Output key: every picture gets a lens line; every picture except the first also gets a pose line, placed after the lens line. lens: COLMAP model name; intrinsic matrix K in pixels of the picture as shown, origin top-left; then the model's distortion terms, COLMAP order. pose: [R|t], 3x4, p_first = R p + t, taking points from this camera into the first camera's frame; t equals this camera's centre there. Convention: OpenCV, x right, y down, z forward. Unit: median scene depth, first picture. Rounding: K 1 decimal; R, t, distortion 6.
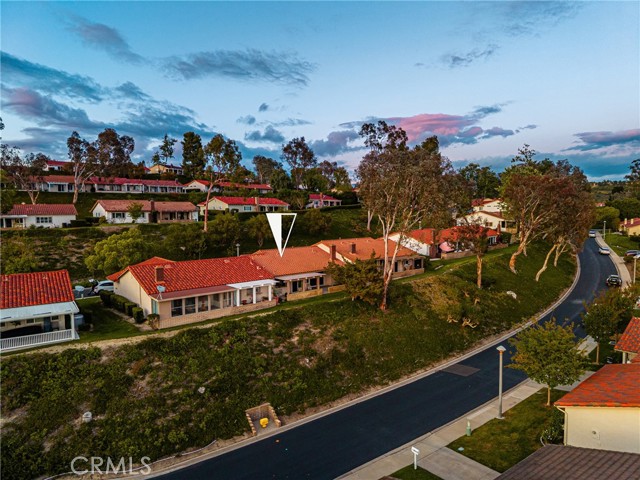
lens RADIAL K [[431.1, 0, 320.0], [0, 431.1, 240.0], [0, 0, 1]] dist [0.032063, -0.029212]
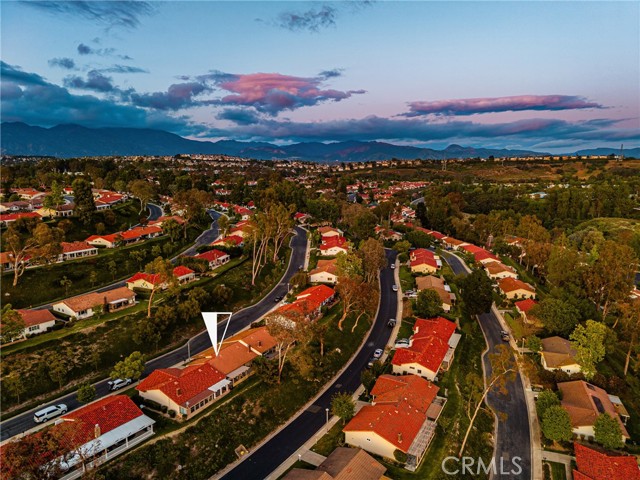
lens RADIAL K [[428.4, 0, 320.0], [0, 428.4, 240.0], [0, 0, 1]] dist [0.003285, 0.002141]
pose [[0.944714, -0.047834, 0.324386, -0.371471], [0.017778, 0.995319, 0.094997, -0.876101], [-0.327412, -0.083978, 0.941142, -1.181220]]
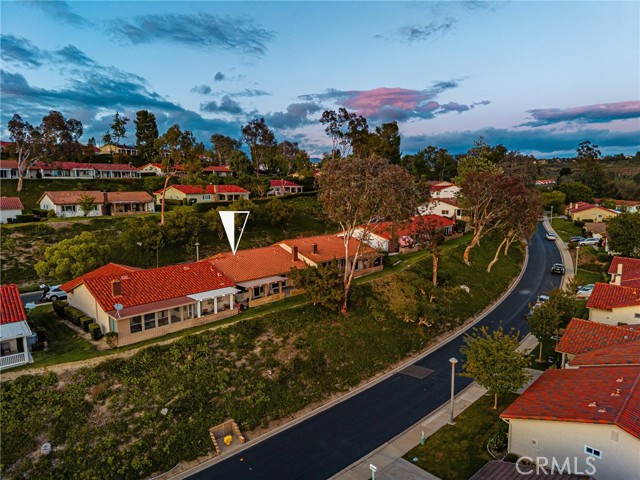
lens RADIAL K [[431.1, 0, 320.0], [0, 431.1, 240.0], [0, 0, 1]] dist [0.032063, -0.029212]
pose [[0.996018, -0.010450, 0.088536, 0.001167], [0.005201, 0.998225, 0.059321, -0.087902], [-0.088999, -0.058624, 0.994305, -0.006942]]
